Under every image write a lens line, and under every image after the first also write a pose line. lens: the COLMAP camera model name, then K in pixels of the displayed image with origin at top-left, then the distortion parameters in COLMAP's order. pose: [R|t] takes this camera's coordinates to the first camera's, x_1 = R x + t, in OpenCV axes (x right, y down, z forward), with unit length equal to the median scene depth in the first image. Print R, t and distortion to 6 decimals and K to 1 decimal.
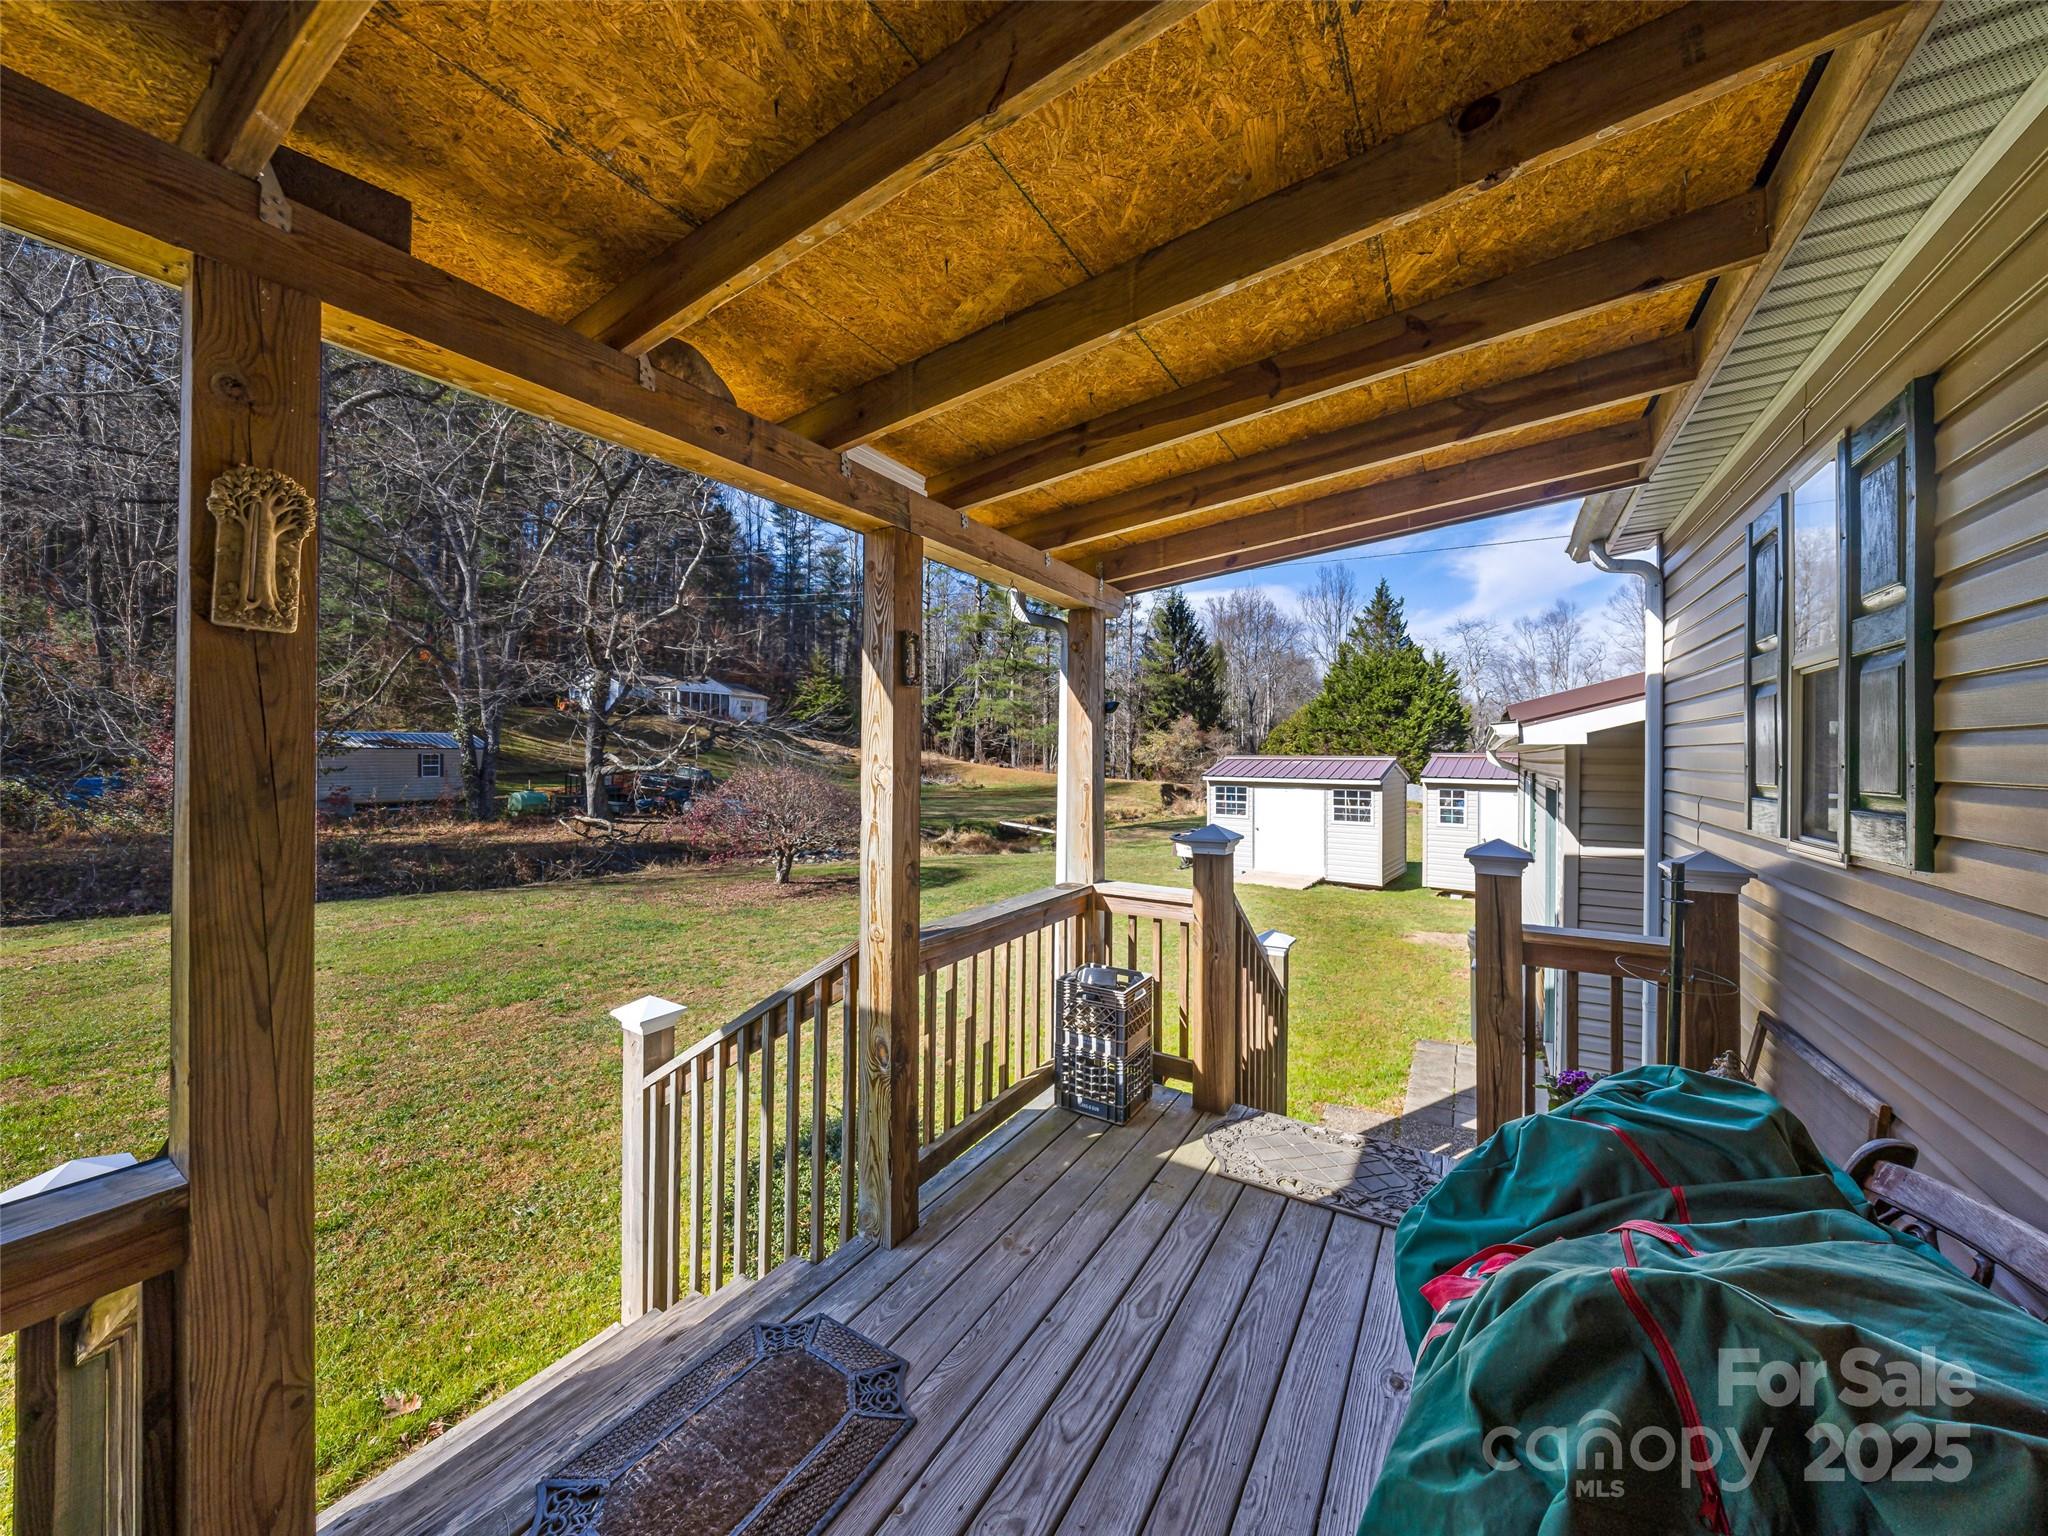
lens RADIAL K [[747.0, 0, 1021.1], [0, 747.0, 753.3], [0, 0, 1]] dist [-0.000200, -0.000053]
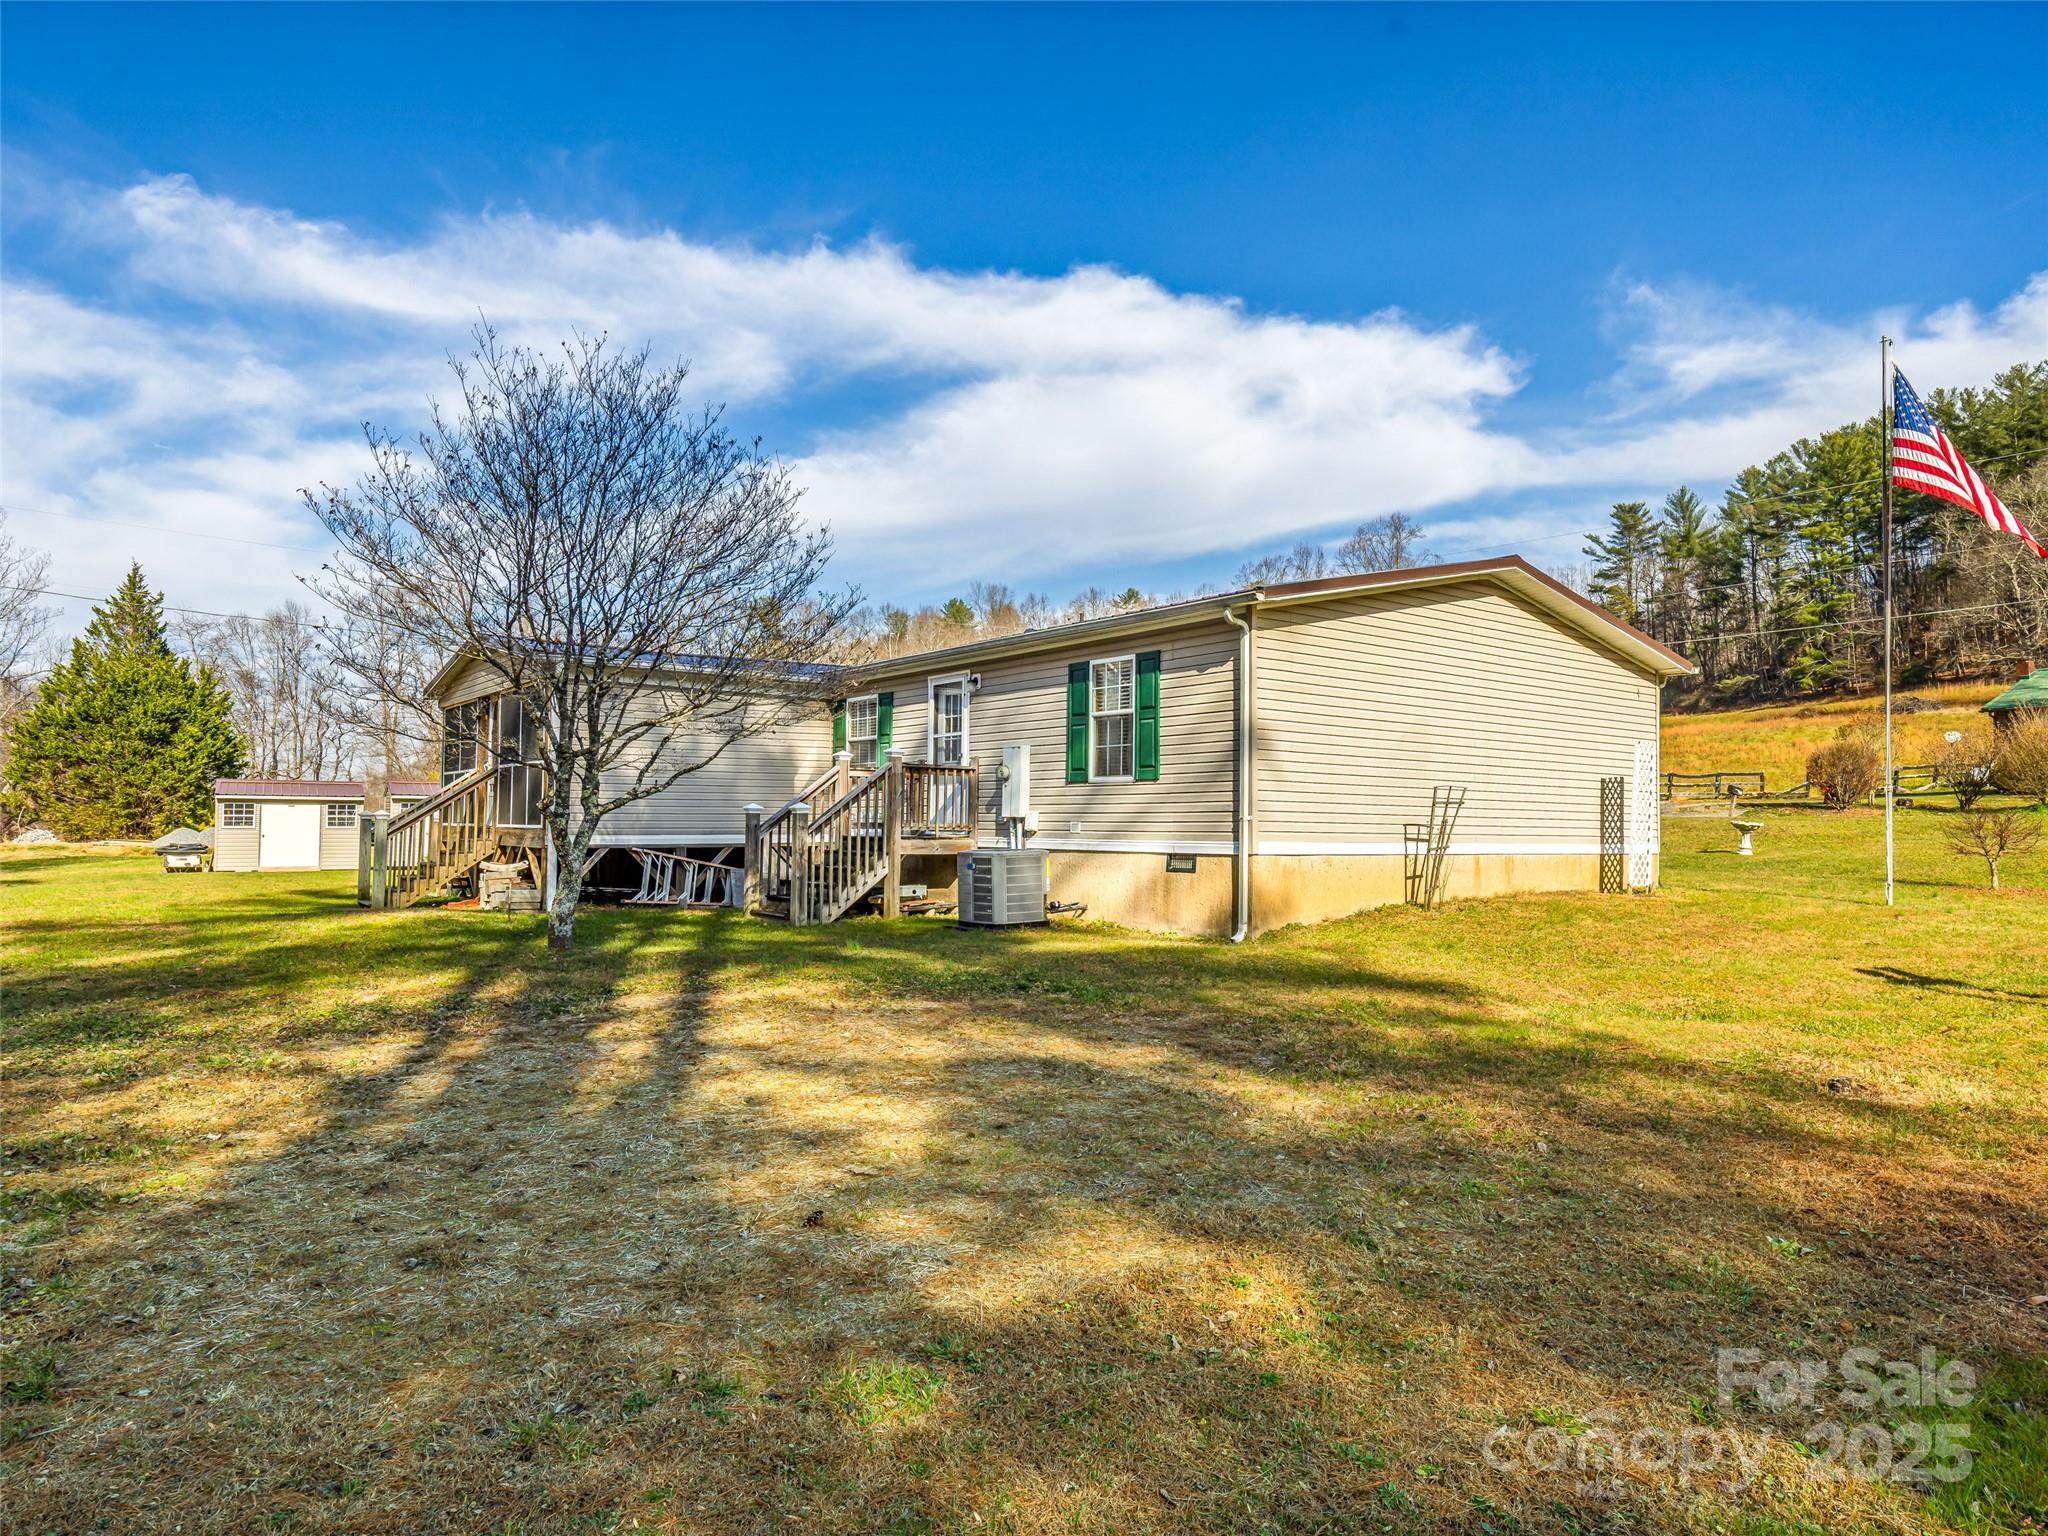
lens RADIAL K [[1243.4, 0, 1029.9], [0, 1243.4, 769.3], [0, 0, 1]] dist [-0.004049, -0.000717]
pose [[0.351495, 0.033449, 0.935592, -0.409546], [-0.004608, 0.999411, -0.033999, 0.017711], [-0.936179, 0.007640, 0.351442, -0.330970]]
